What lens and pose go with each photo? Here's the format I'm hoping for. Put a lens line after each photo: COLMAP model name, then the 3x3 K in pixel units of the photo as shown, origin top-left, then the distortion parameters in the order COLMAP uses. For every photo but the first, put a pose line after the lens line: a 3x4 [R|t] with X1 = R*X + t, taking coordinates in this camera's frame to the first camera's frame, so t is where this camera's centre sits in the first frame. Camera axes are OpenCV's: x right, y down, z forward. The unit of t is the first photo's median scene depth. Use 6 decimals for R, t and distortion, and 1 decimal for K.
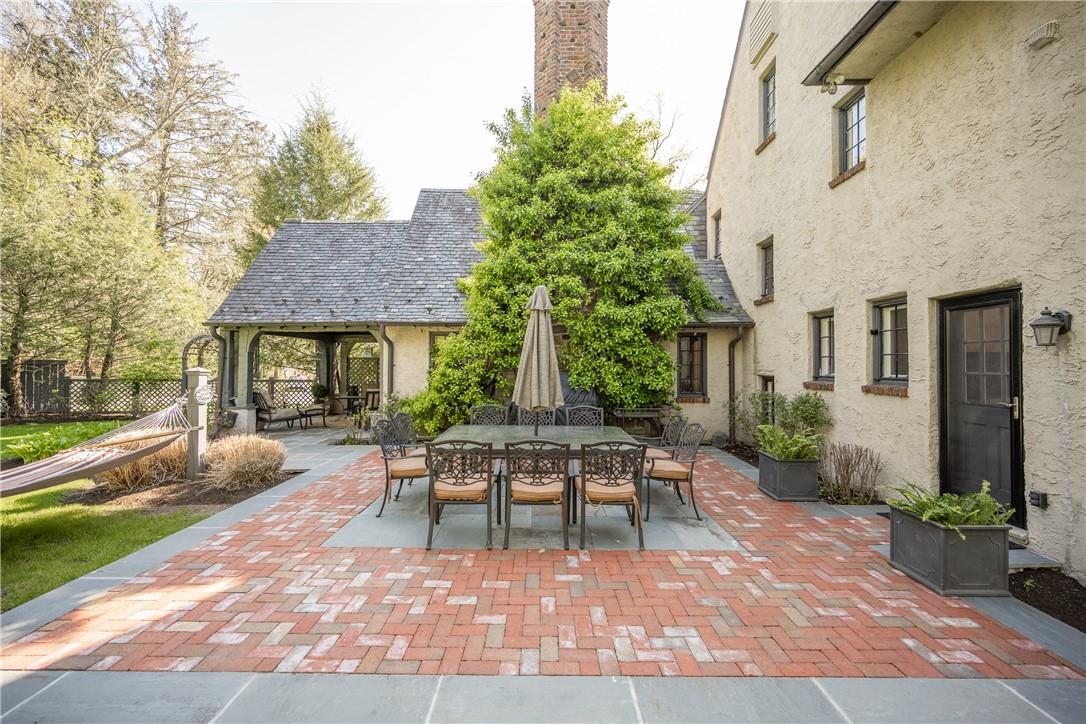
lens RADIAL K [[424.9, 0, 541.2], [0, 424.9, 357.2], [0, 0, 1]] dist [-0.001589, -0.000854]
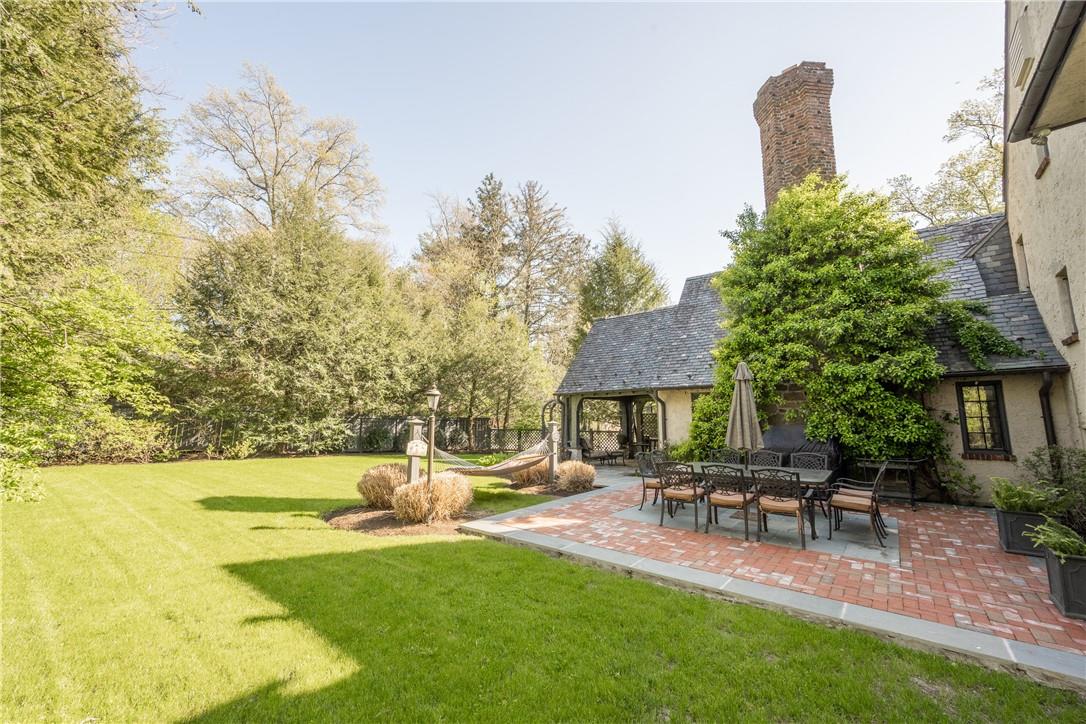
lens RADIAL K [[424.9, 0, 541.5], [0, 424.9, 363.0], [0, 0, 1]] dist [-0.001589, -0.000854]
pose [[0.769175, -0.089488, -0.632742, 0.226292], [0.016789, 0.992634, -0.119979, -0.004238], [0.638818, 0.081662, 0.765011, -0.305404]]
